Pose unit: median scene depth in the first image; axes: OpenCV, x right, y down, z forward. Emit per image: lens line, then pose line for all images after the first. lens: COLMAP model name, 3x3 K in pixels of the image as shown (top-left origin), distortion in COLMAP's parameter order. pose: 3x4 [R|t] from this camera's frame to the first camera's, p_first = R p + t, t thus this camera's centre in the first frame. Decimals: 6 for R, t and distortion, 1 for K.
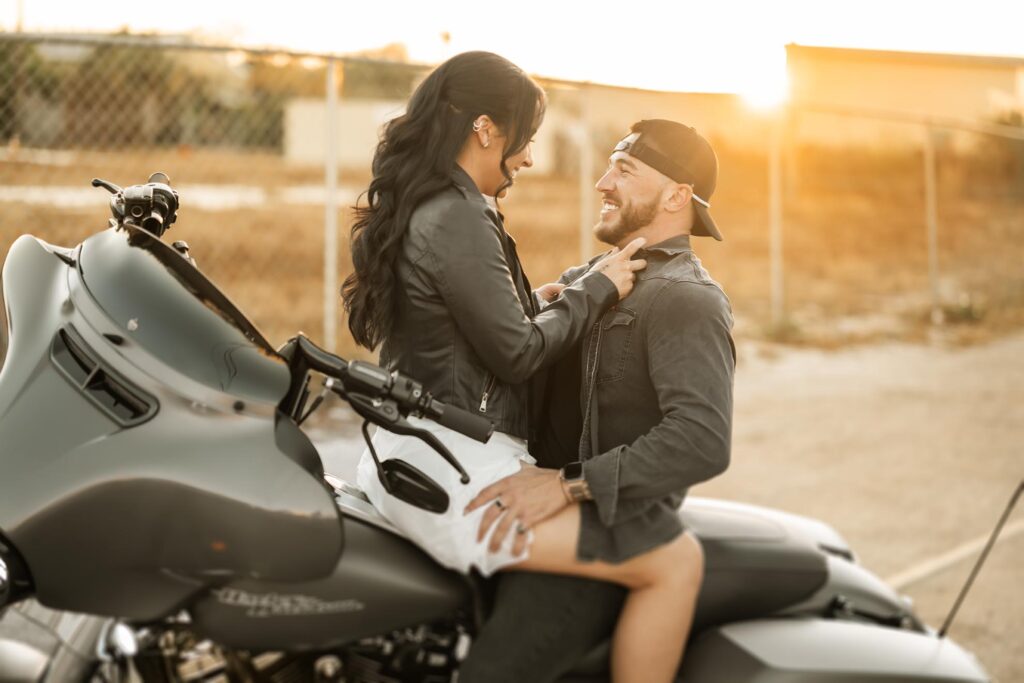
lens RADIAL K [[1453.0, 0, 512.0], [0, 1453.0, 341.5], [0, 0, 1]] dist [-0.131530, 0.776067]
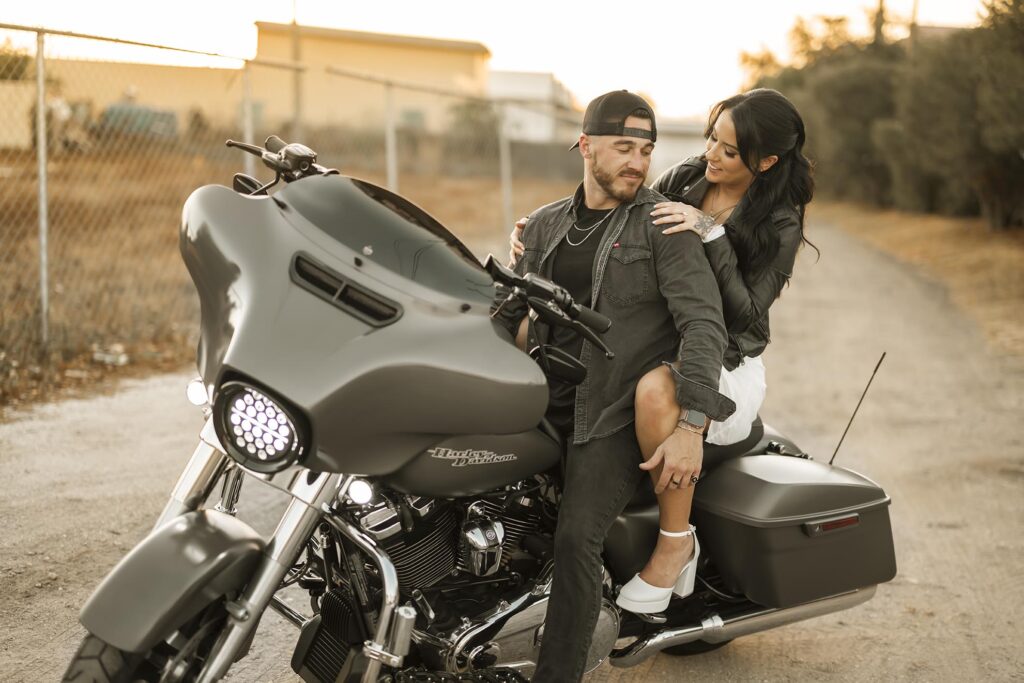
lens RADIAL K [[1453.0, 0, 512.0], [0, 1453.0, 341.5], [0, 0, 1]] dist [-0.131530, 0.776067]
pose [[0.932947, -0.032923, 0.358506, -0.612375], [0.026893, 0.999401, 0.021795, 0.045478], [-0.359008, -0.010692, 0.933273, -0.279018]]
